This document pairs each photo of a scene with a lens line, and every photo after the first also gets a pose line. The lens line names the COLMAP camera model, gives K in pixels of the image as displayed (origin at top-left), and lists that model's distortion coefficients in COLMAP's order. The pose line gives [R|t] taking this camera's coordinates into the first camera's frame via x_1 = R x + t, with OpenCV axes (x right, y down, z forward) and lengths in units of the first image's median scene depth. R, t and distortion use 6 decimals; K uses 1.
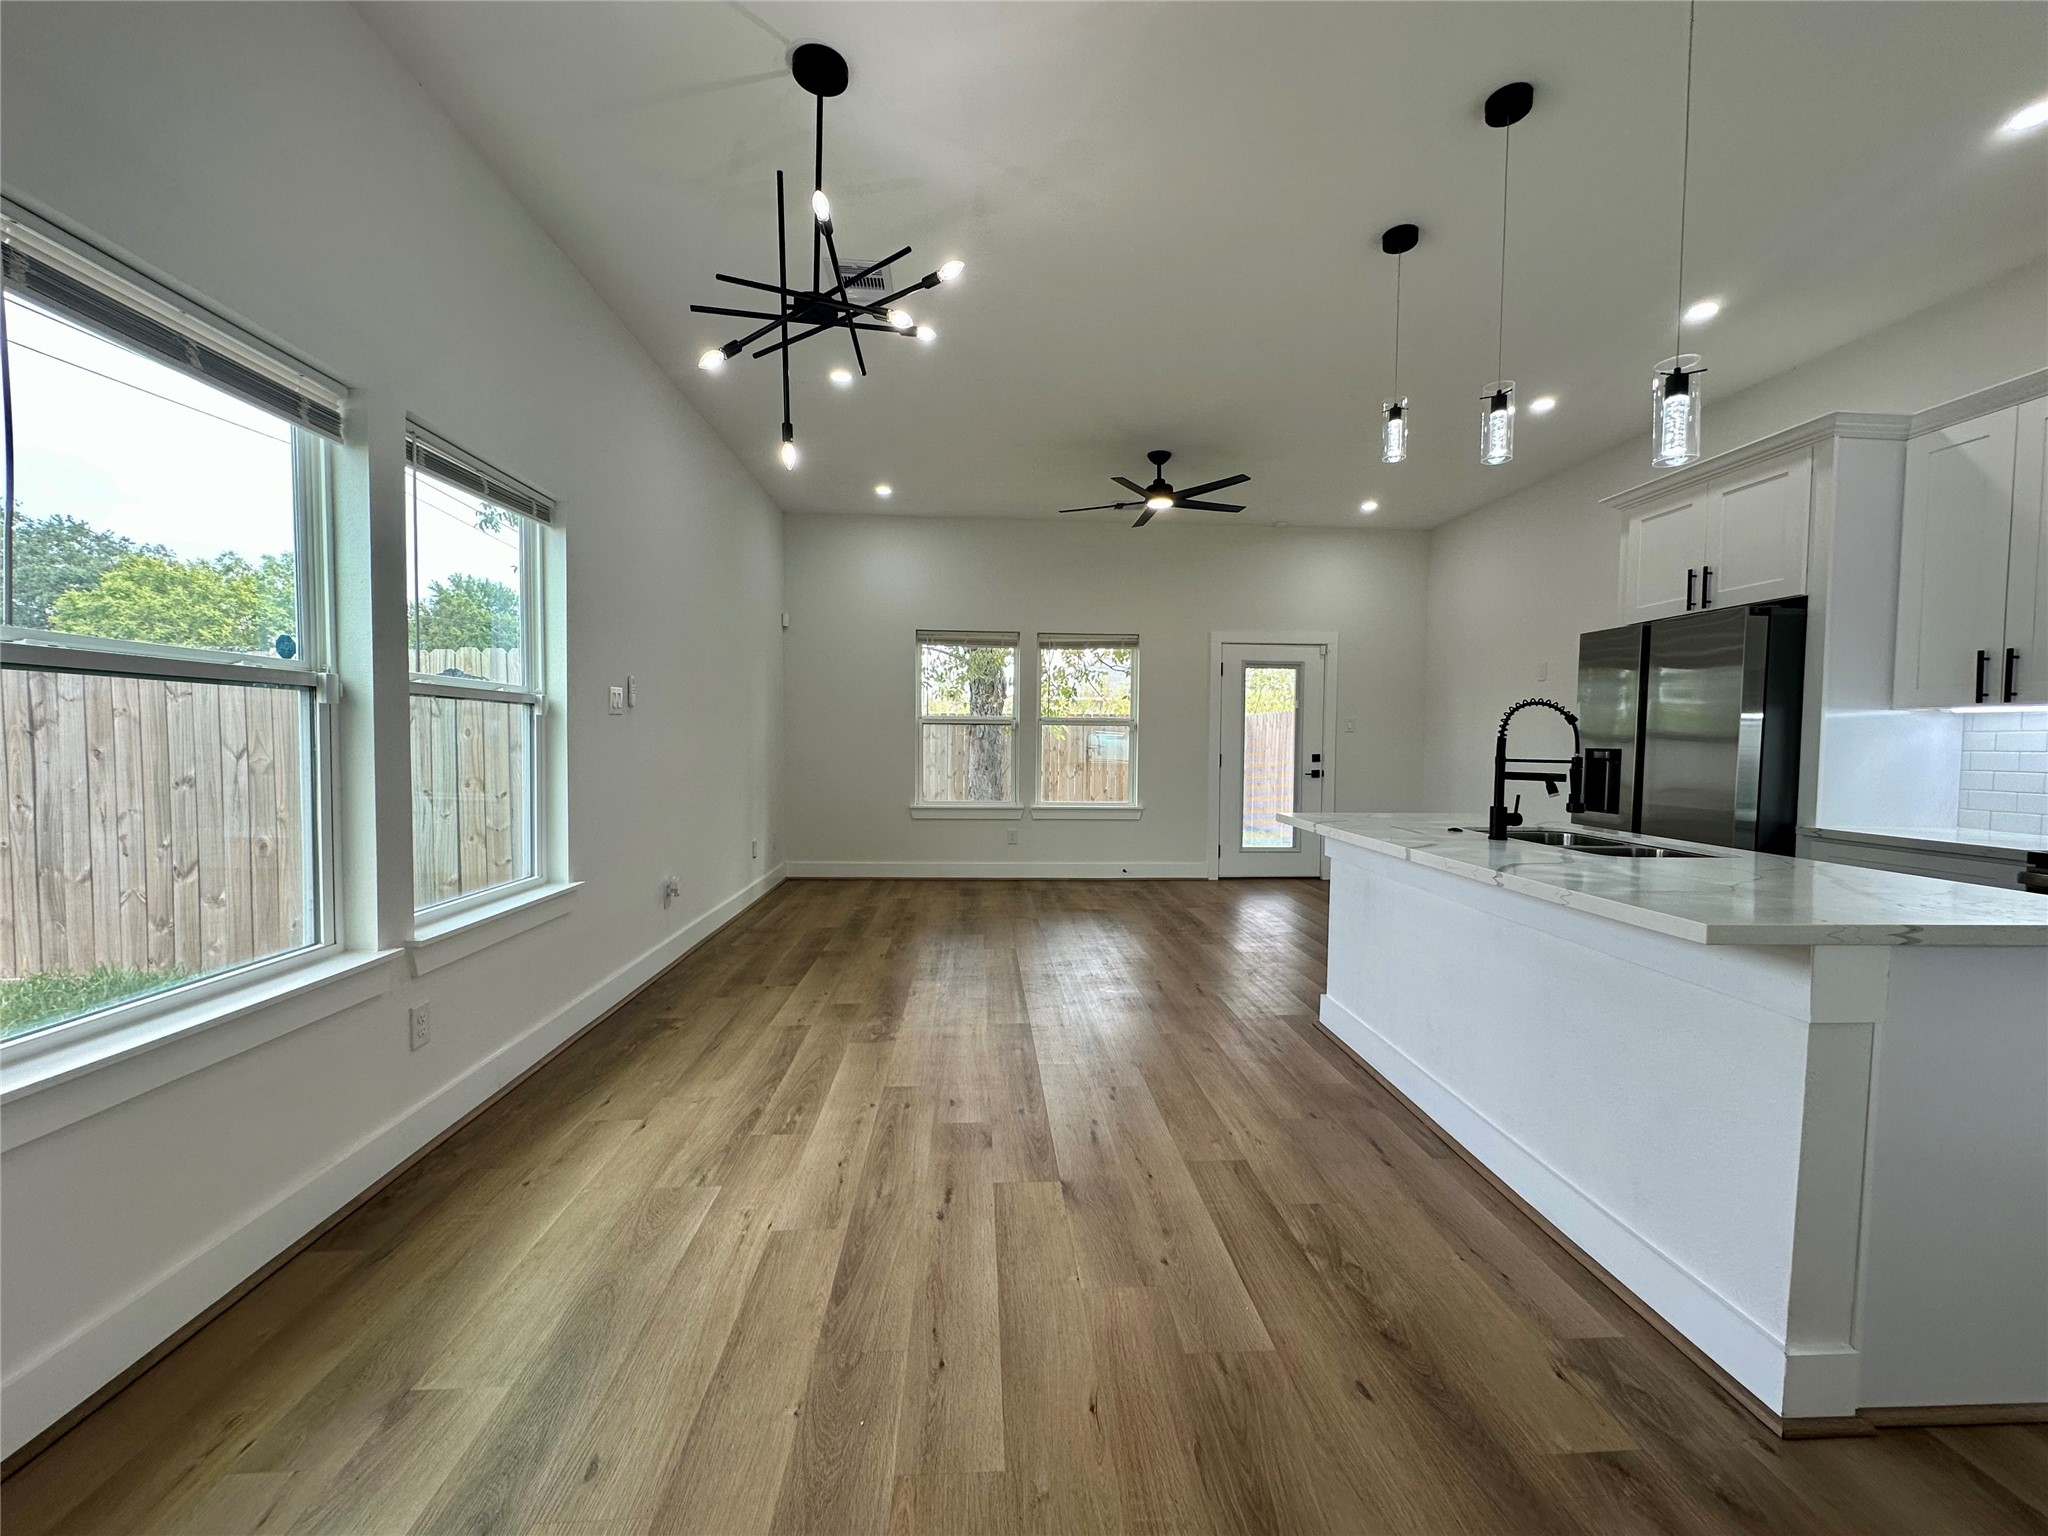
lens RADIAL K [[818.0, 0, 1024.1], [0, 818.0, 771.7], [0, 0, 1]] dist [-0.001466, 0.000843]
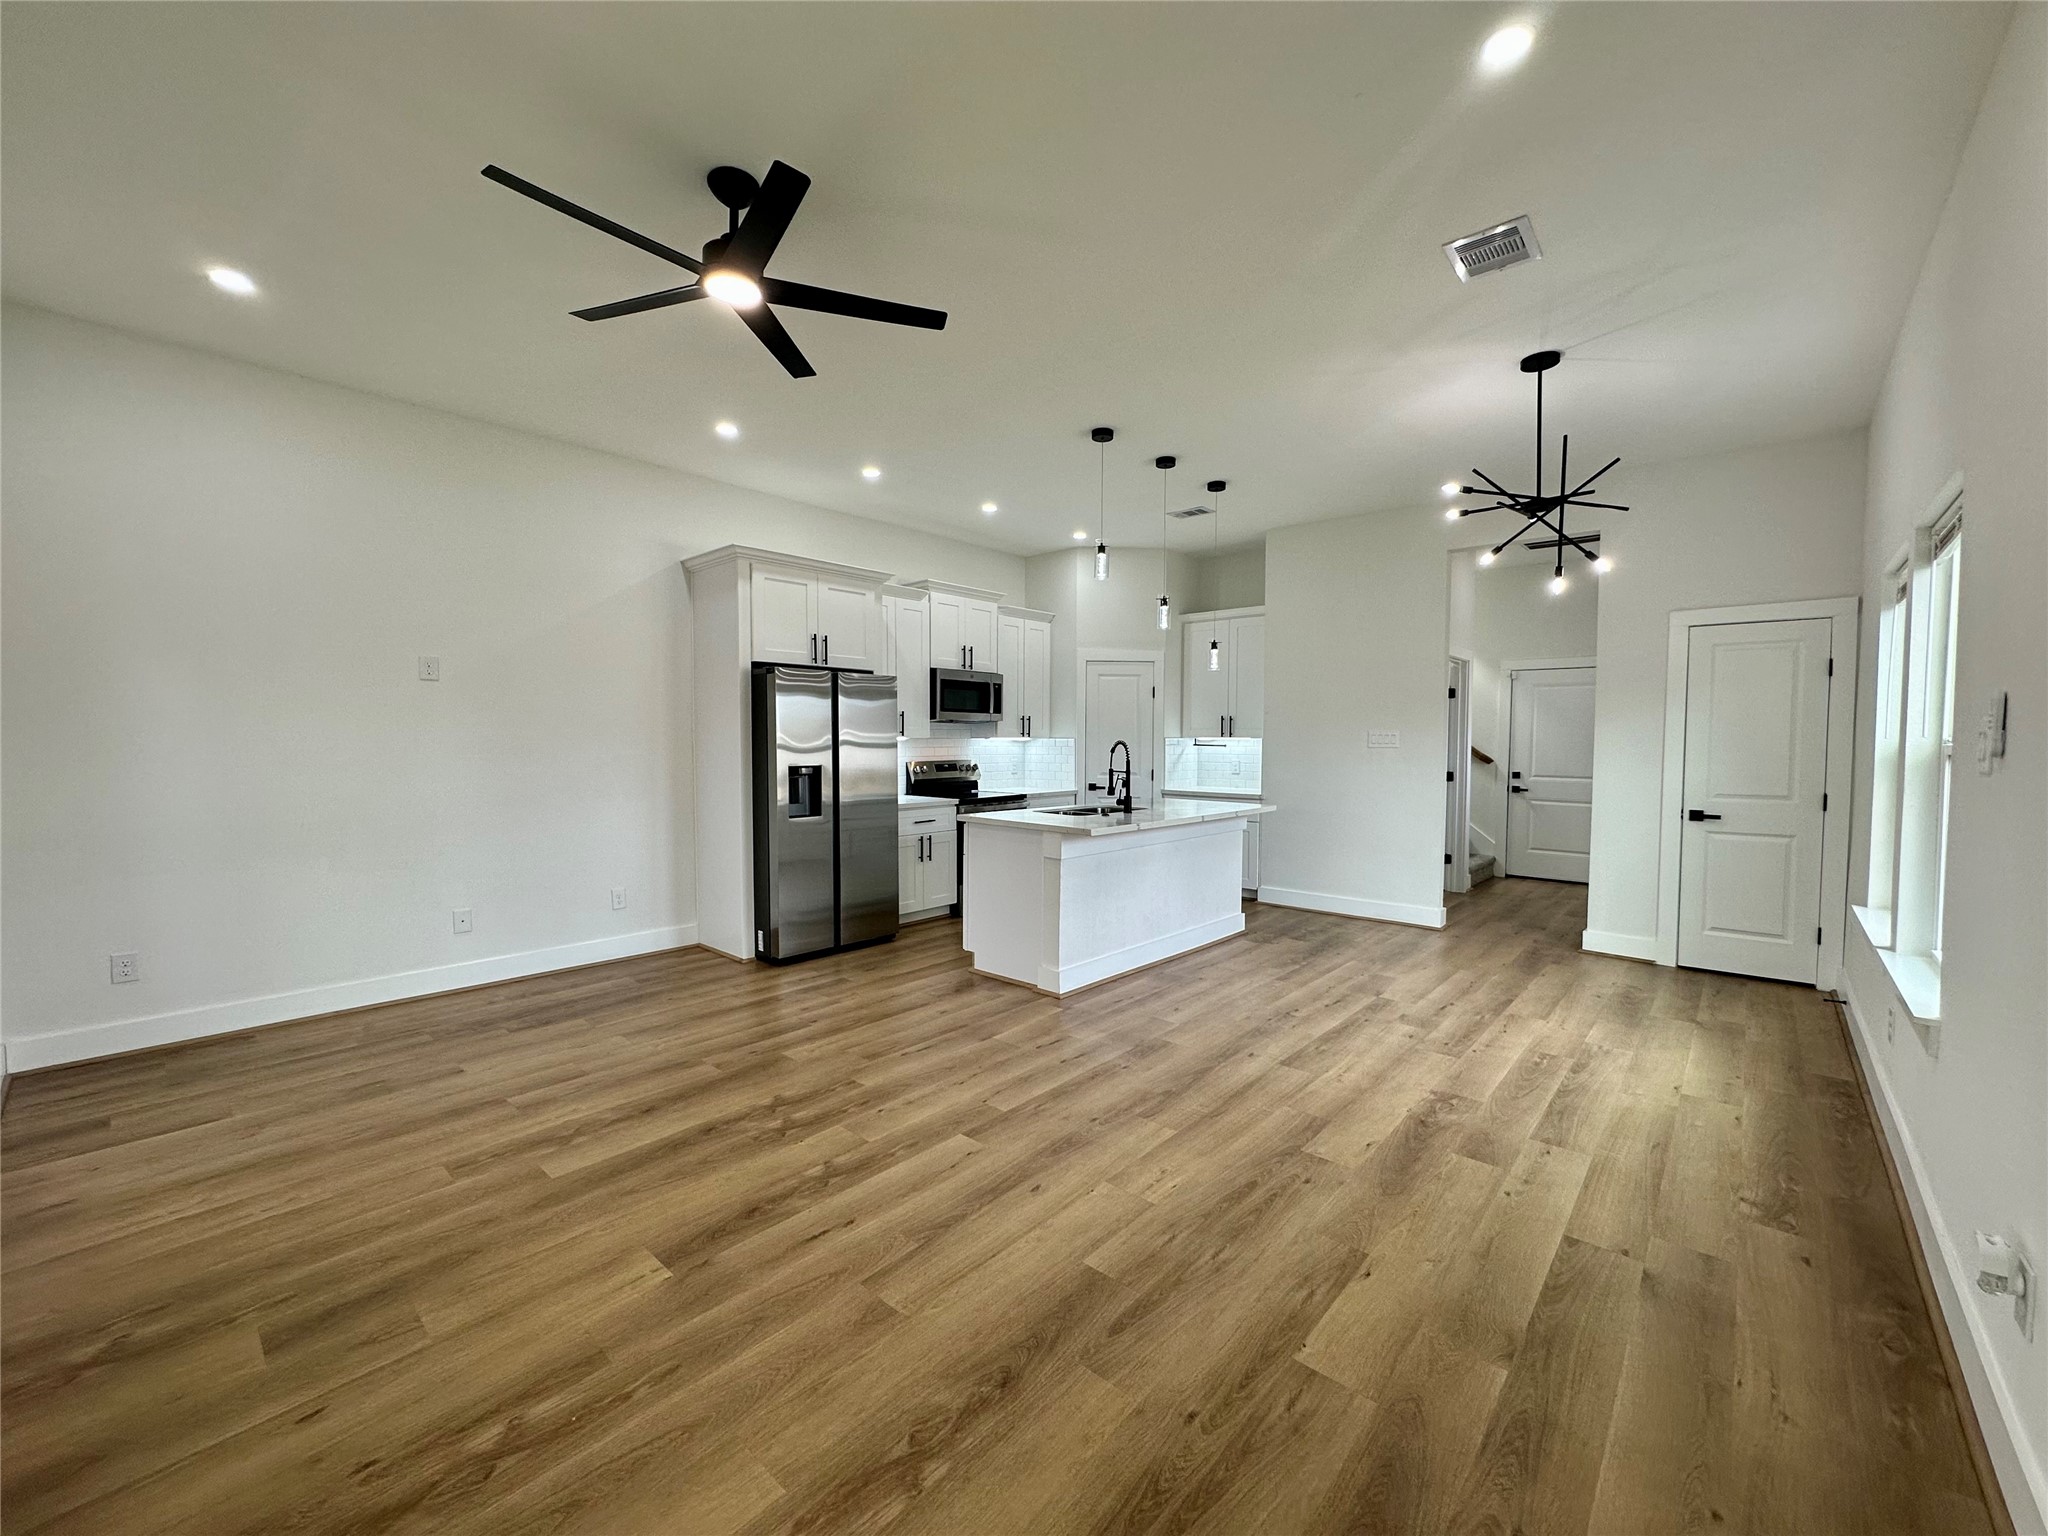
lens RADIAL K [[818.0, 0, 1022.5], [0, 818.0, 768.9], [0, 0, 1]] dist [-0.001466, 0.000843]
pose [[-0.703316, -0.042606, 0.709599, -0.435339], [0.016543, 0.996951, 0.076255, -0.122153], [-0.710685, 0.065371, -0.700467, 1.779469]]
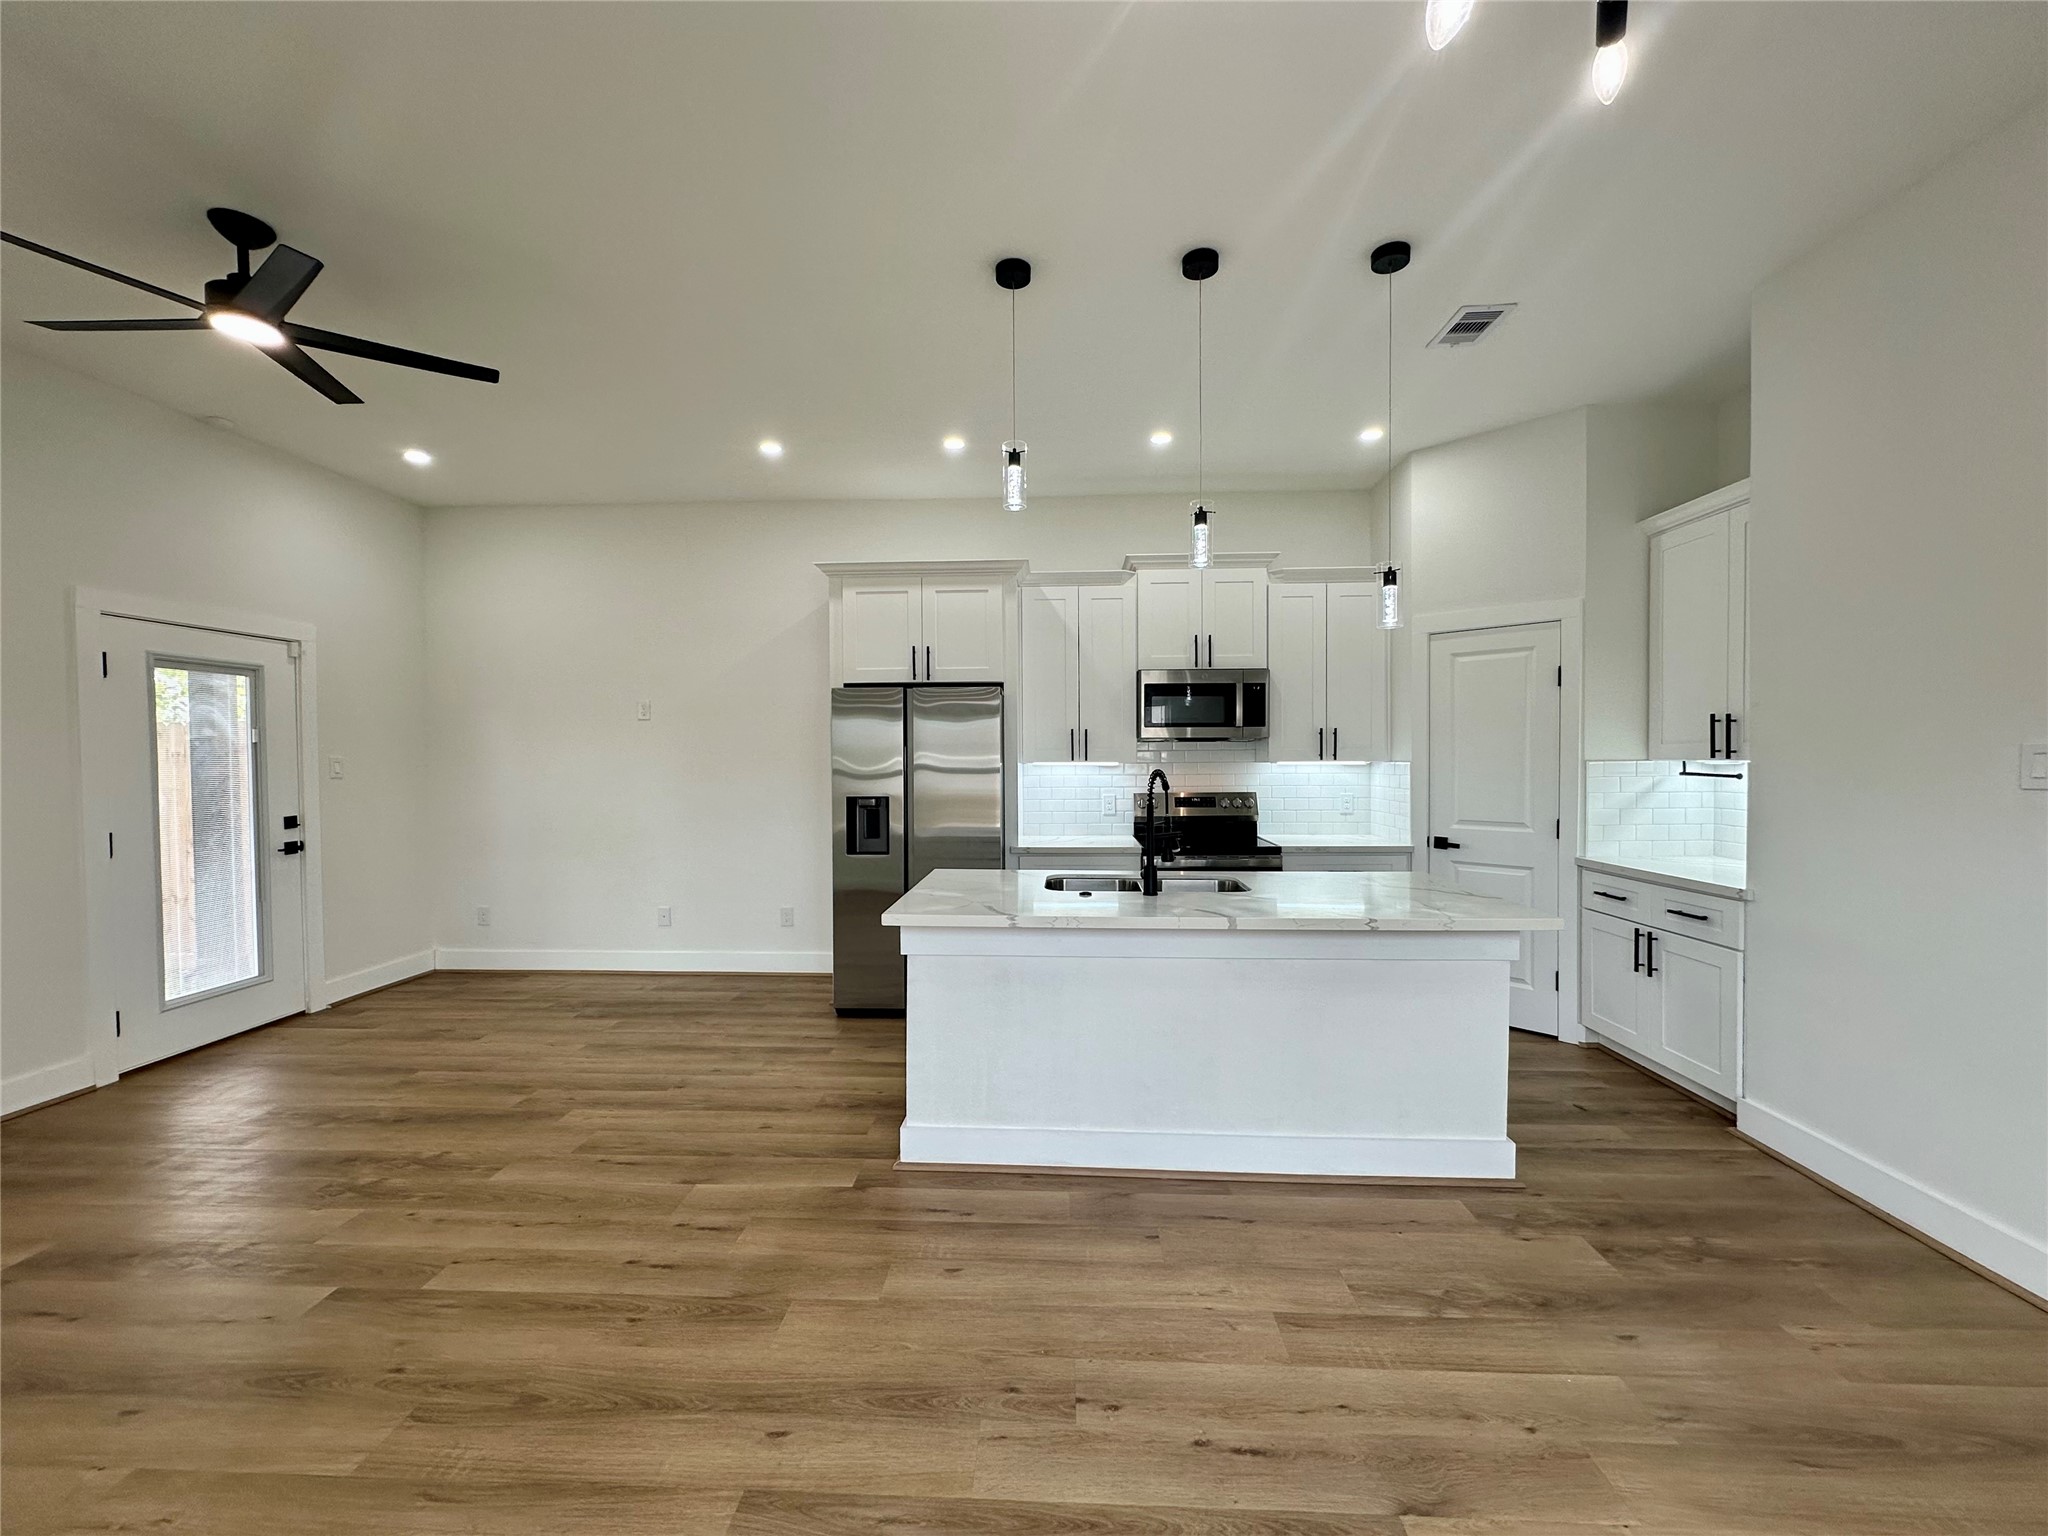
lens RADIAL K [[818.0, 0, 1023.8], [0, 818.0, 769.6], [0, 0, 1]] dist [-0.001466, 0.000843]
pose [[0.106213, -0.029949, 0.993892, -0.389339], [0.047982, 0.998536, 0.024962, -0.088623], [-0.993185, 0.045038, 0.107495, 0.733716]]
